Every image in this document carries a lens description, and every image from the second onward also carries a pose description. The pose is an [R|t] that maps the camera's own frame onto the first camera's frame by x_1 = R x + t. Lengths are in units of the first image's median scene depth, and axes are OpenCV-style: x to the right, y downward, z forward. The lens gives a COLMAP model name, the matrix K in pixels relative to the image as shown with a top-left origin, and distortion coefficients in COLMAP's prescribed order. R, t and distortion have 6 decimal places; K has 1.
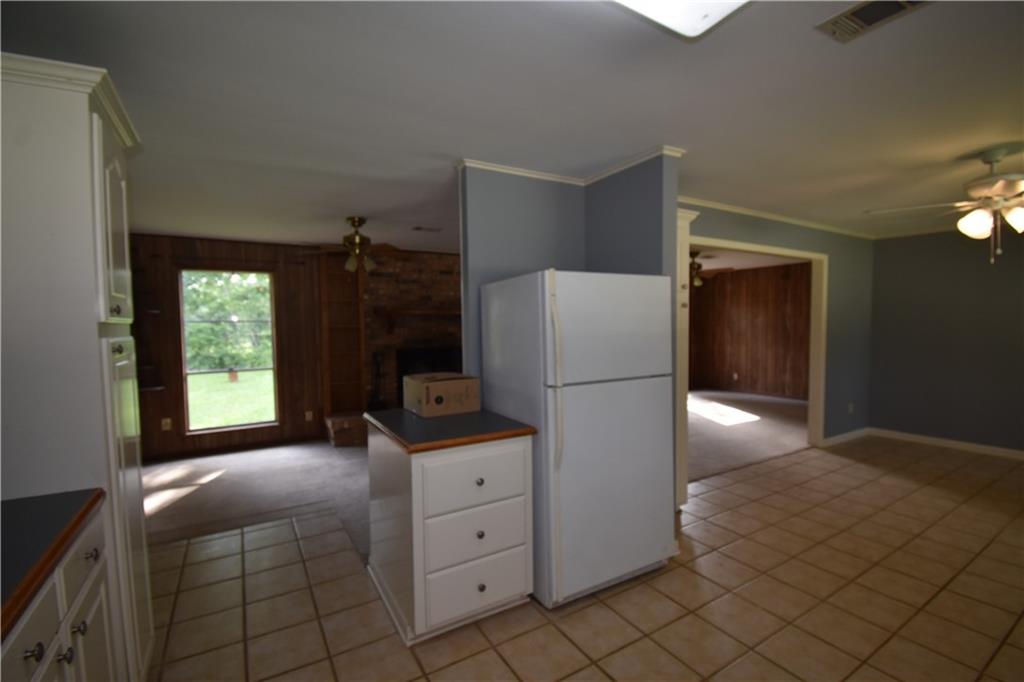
lens RADIAL K [[458.4, 0, 511.6], [0, 458.4, 343.6], [0, 0, 1]] dist [0.002031, -0.000398]
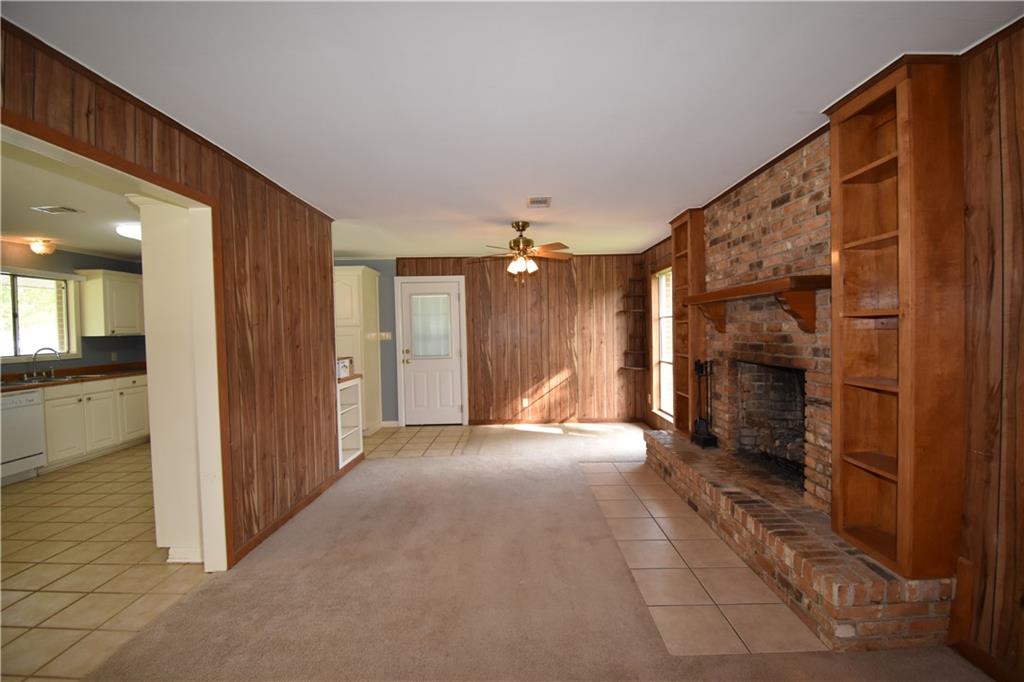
lens RADIAL K [[451.1, 0, 516.8], [0, 451.1, 343.1], [0, 0, 1]] dist [0.003231, -0.011320]
pose [[-0.508992, 0.050173, -0.859308, 0.407956], [-0.011368, 0.997821, 0.064994, -0.044555], [0.860696, 0.042850, -0.507312, 1.080556]]
